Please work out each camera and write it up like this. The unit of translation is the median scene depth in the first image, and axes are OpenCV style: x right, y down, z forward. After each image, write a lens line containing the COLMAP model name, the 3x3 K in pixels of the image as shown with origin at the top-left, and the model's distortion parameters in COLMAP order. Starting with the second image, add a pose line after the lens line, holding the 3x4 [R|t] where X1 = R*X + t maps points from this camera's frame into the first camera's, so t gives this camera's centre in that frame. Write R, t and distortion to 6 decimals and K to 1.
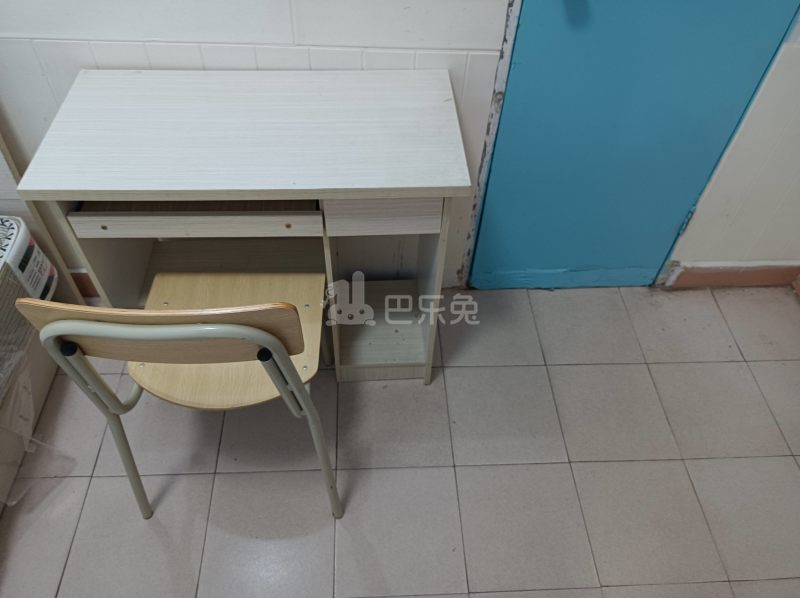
lens RADIAL K [[598.3, 0, 401.7], [0, 598.3, 293.1], [0, 0, 1]] dist [0.027134, -0.024276]
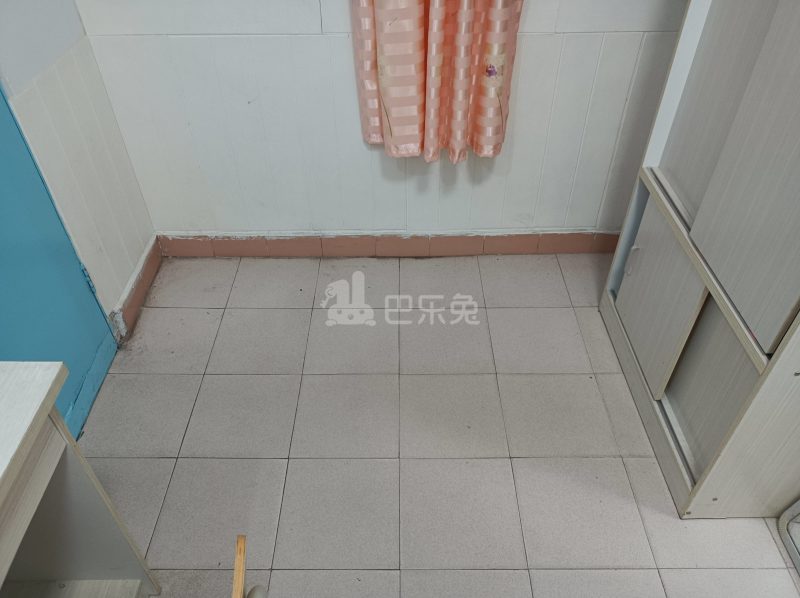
lens RADIAL K [[598.3, 0, 397.8], [0, 598.3, 294.5], [0, 0, 1]] dist [0.027134, -0.024276]
pose [[0.052226, -0.686938, 0.724837, -0.309883], [0.753475, 0.503462, 0.422849, -0.183508], [-0.655399, 0.524063, 0.543884, 0.175120]]
